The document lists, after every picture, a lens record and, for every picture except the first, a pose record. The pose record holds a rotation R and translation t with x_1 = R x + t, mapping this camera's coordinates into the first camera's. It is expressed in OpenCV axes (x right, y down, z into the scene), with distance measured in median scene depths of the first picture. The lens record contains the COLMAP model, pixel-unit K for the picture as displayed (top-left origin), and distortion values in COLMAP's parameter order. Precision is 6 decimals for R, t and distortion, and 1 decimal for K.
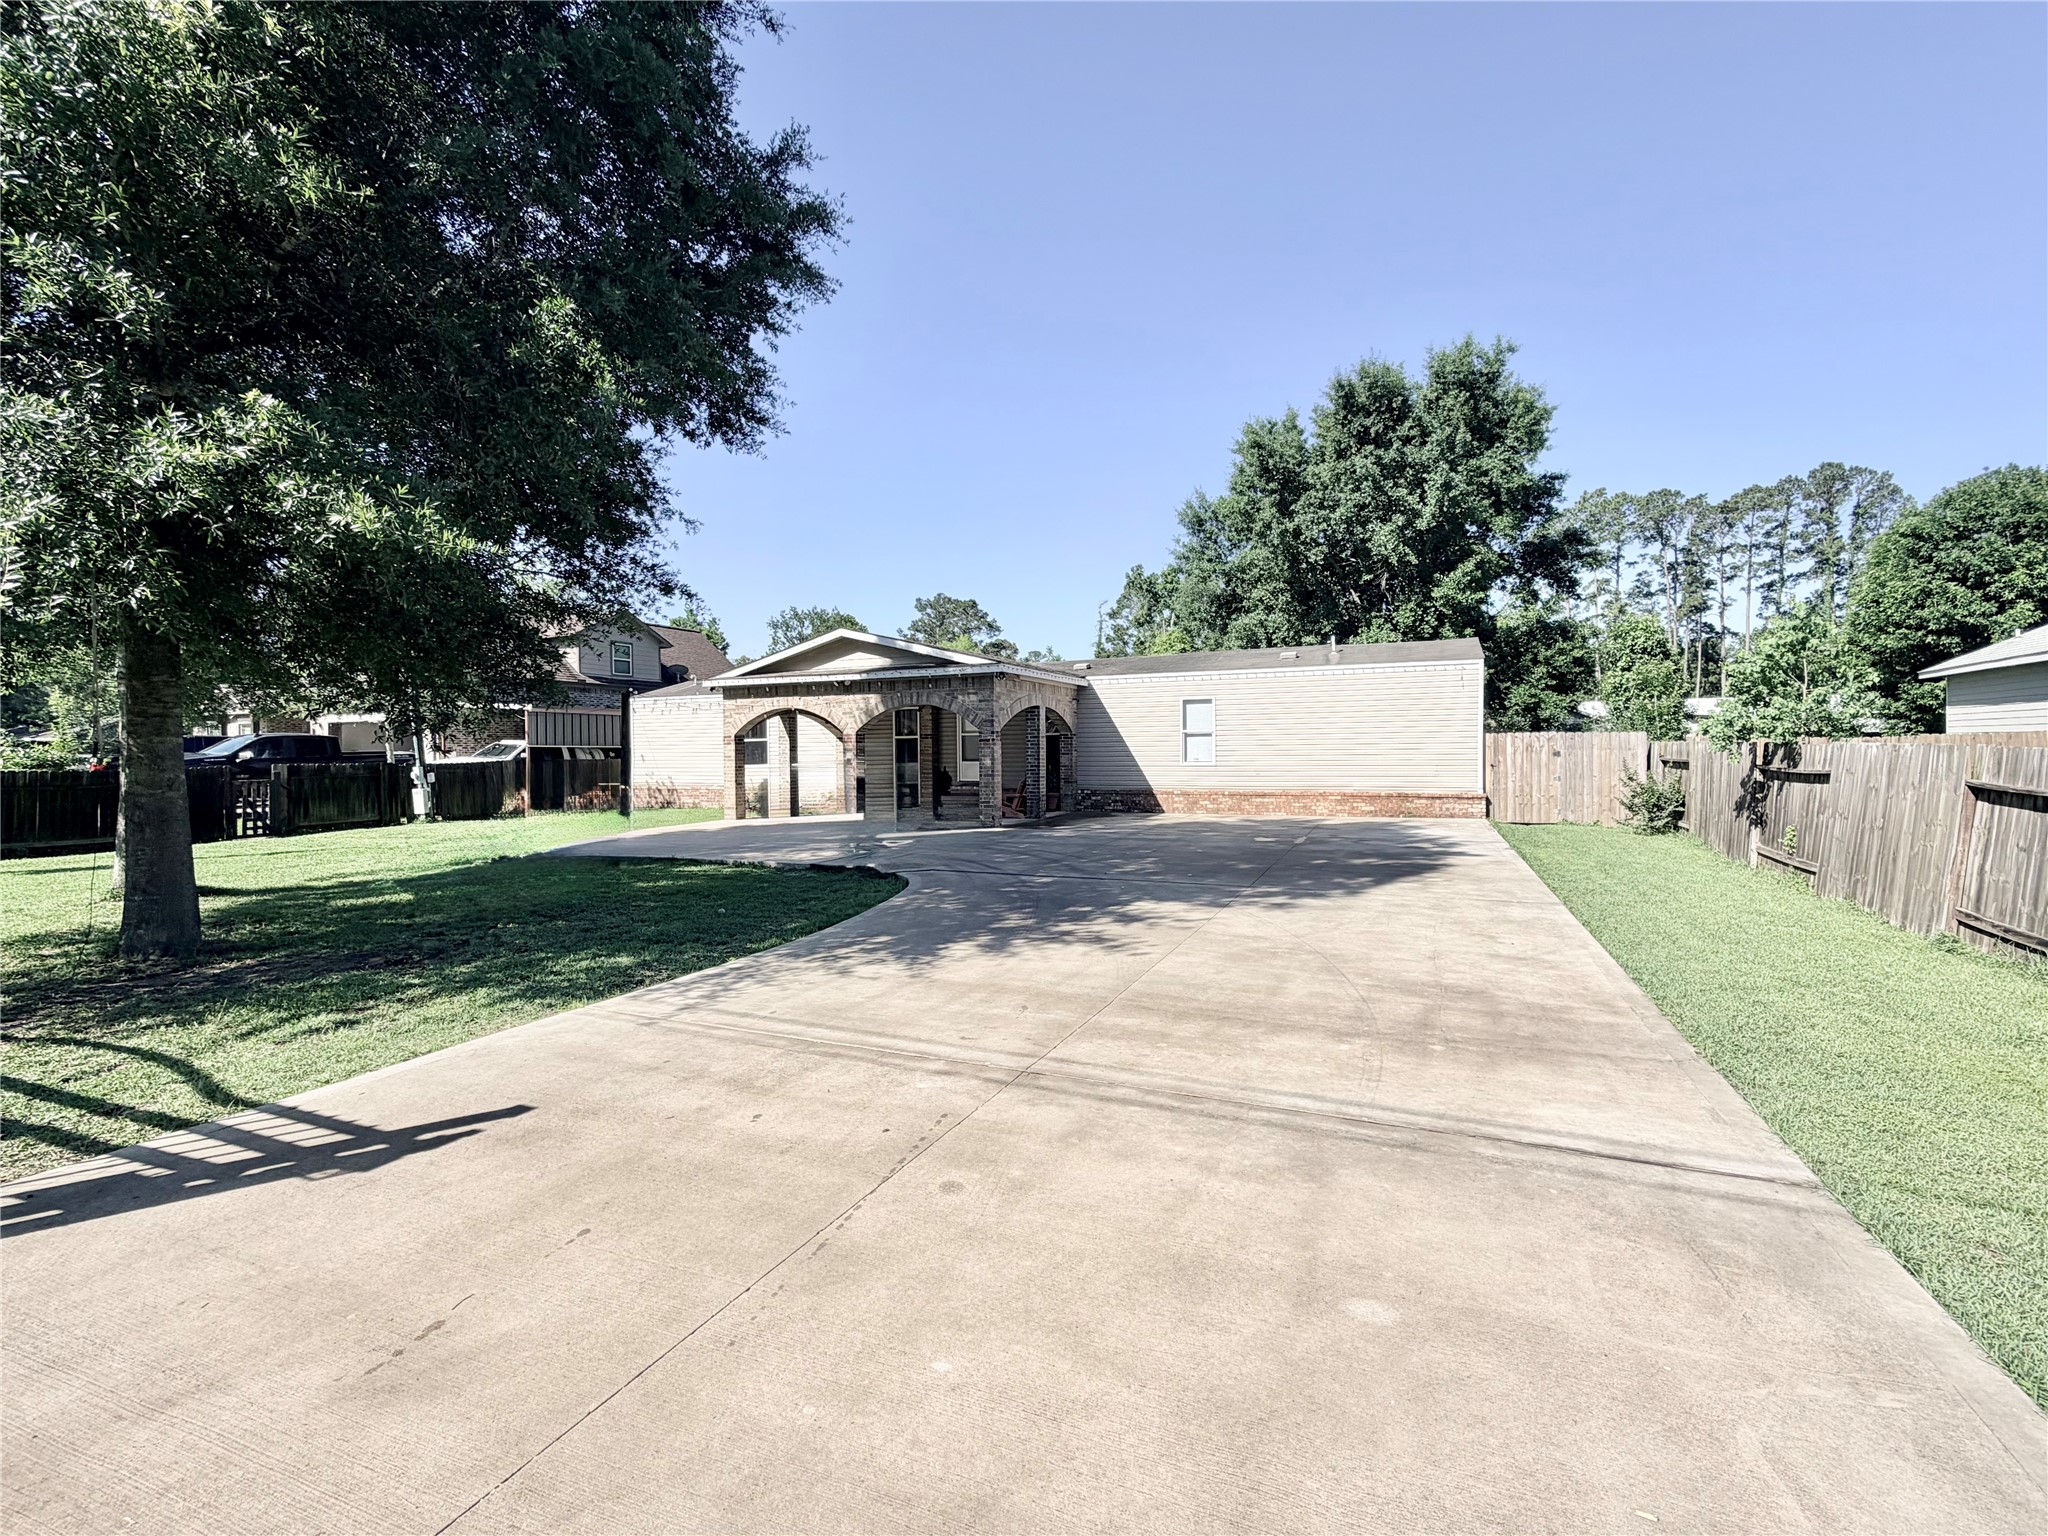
lens RADIAL K [[901.3, 0, 1011.3], [0, 901.3, 759.9], [0, 0, 1]] dist [0.003049, 0.000140]
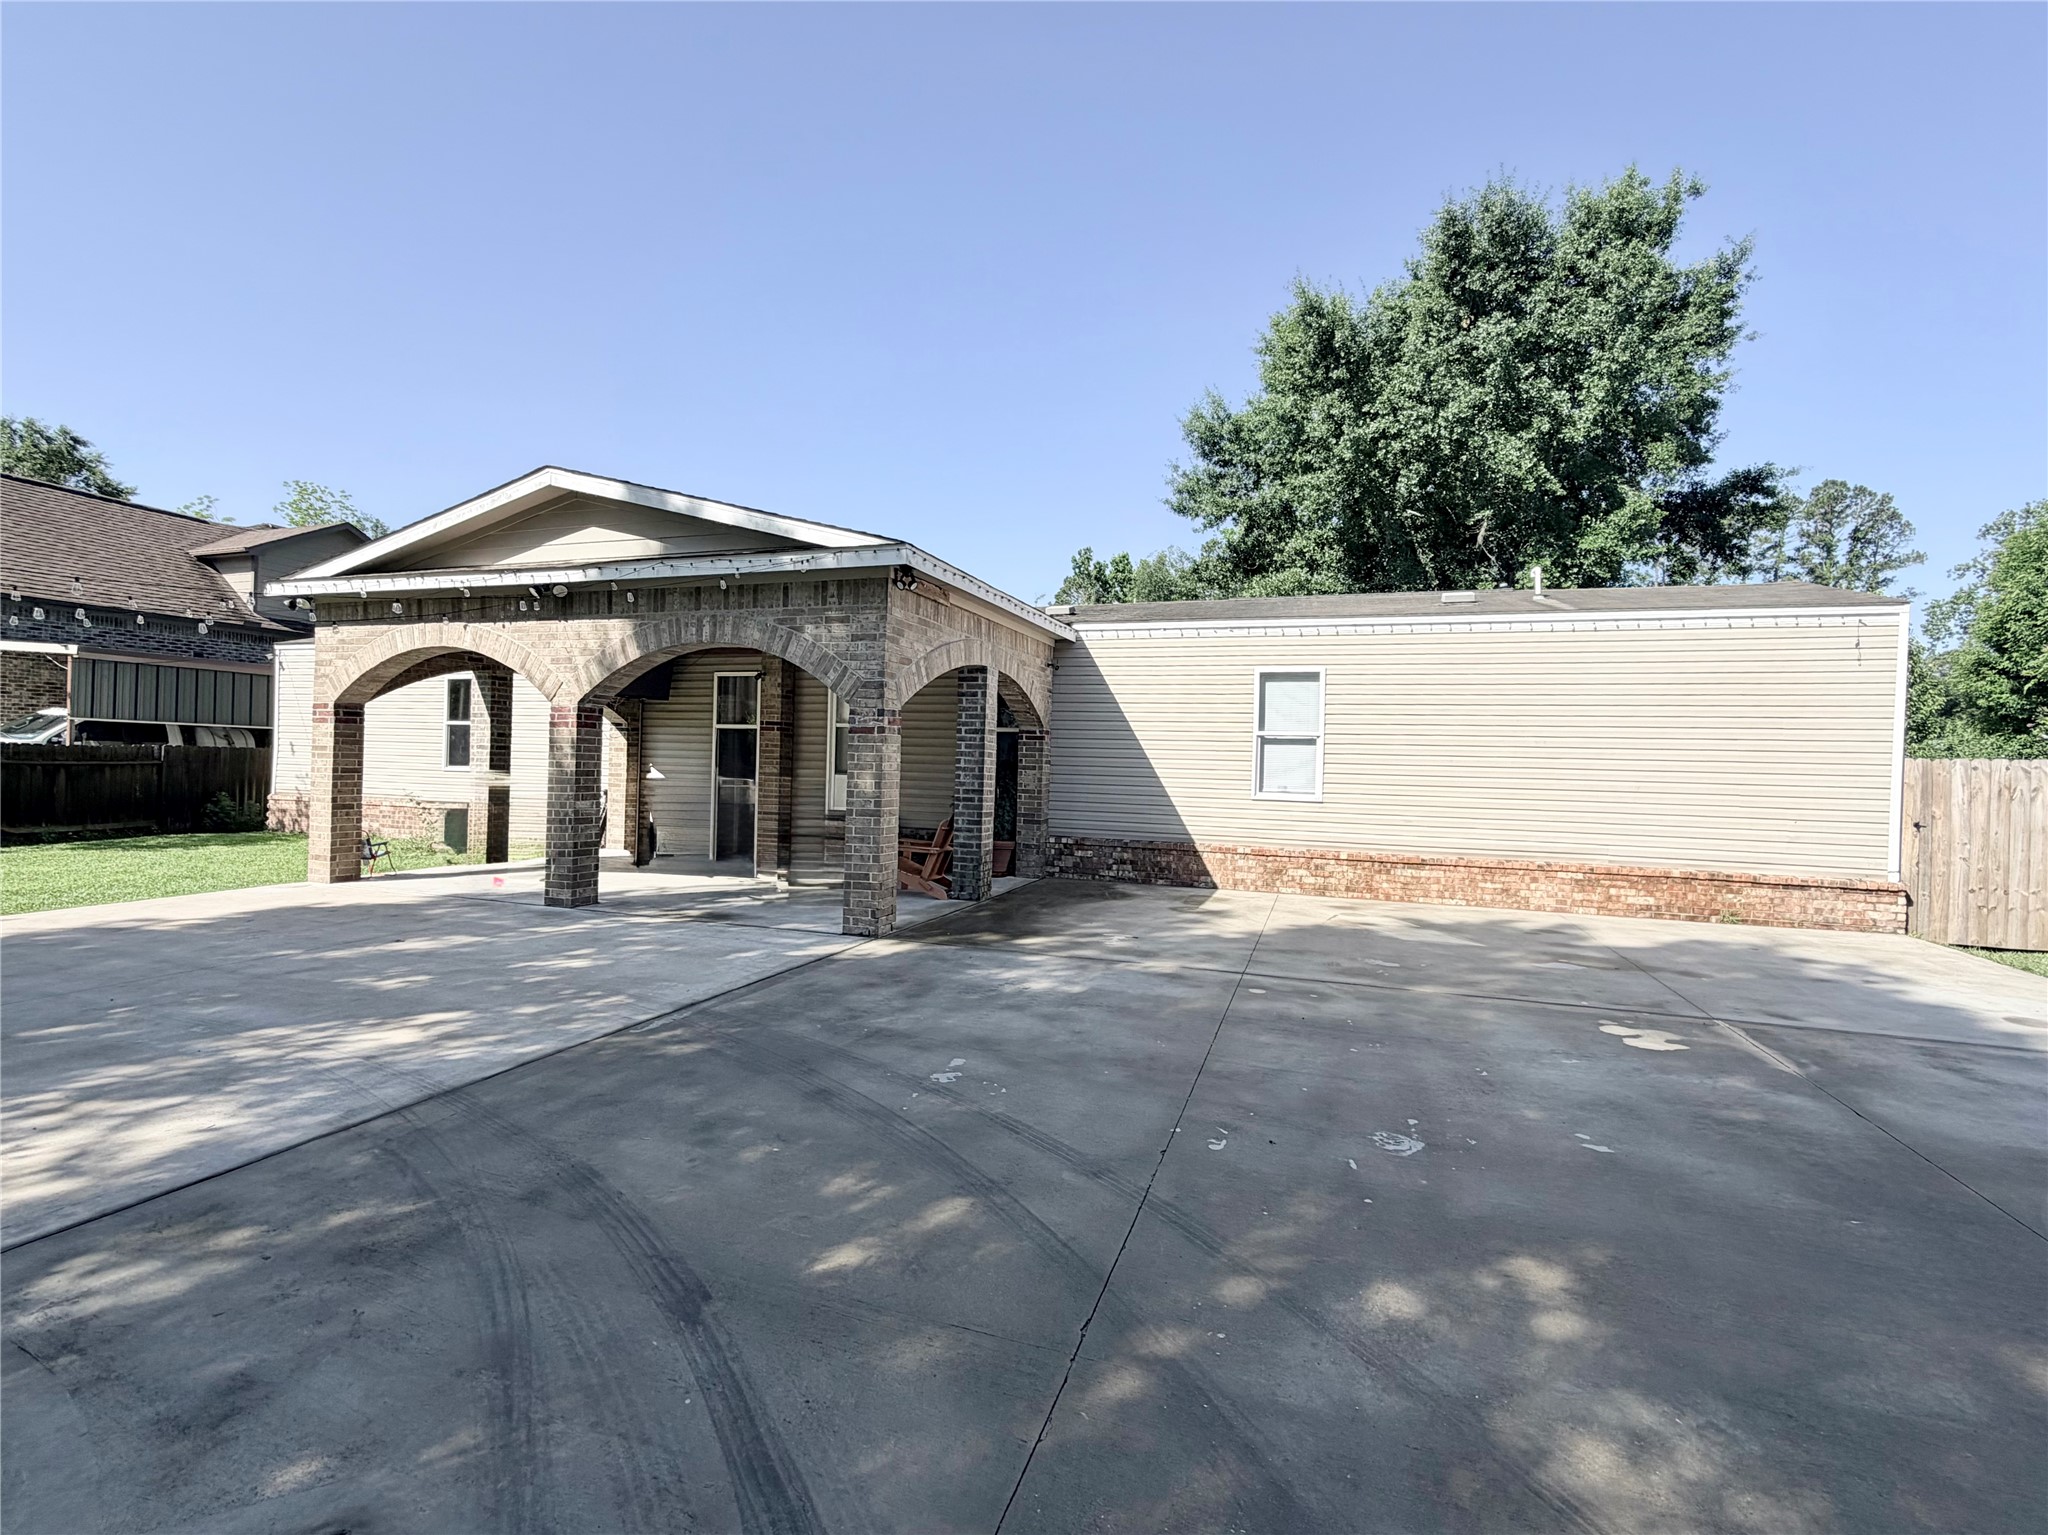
lens RADIAL K [[901.3, 0, 1023.5], [0, 901.3, 781.6], [0, 0, 1]] dist [0.003049, 0.000140]
pose [[0.994079, 0.035022, 0.102857, 0.002307], [-0.036248, 0.999292, 0.010070, -0.003007], [-0.102431, -0.013739, 0.994645, 0.365704]]
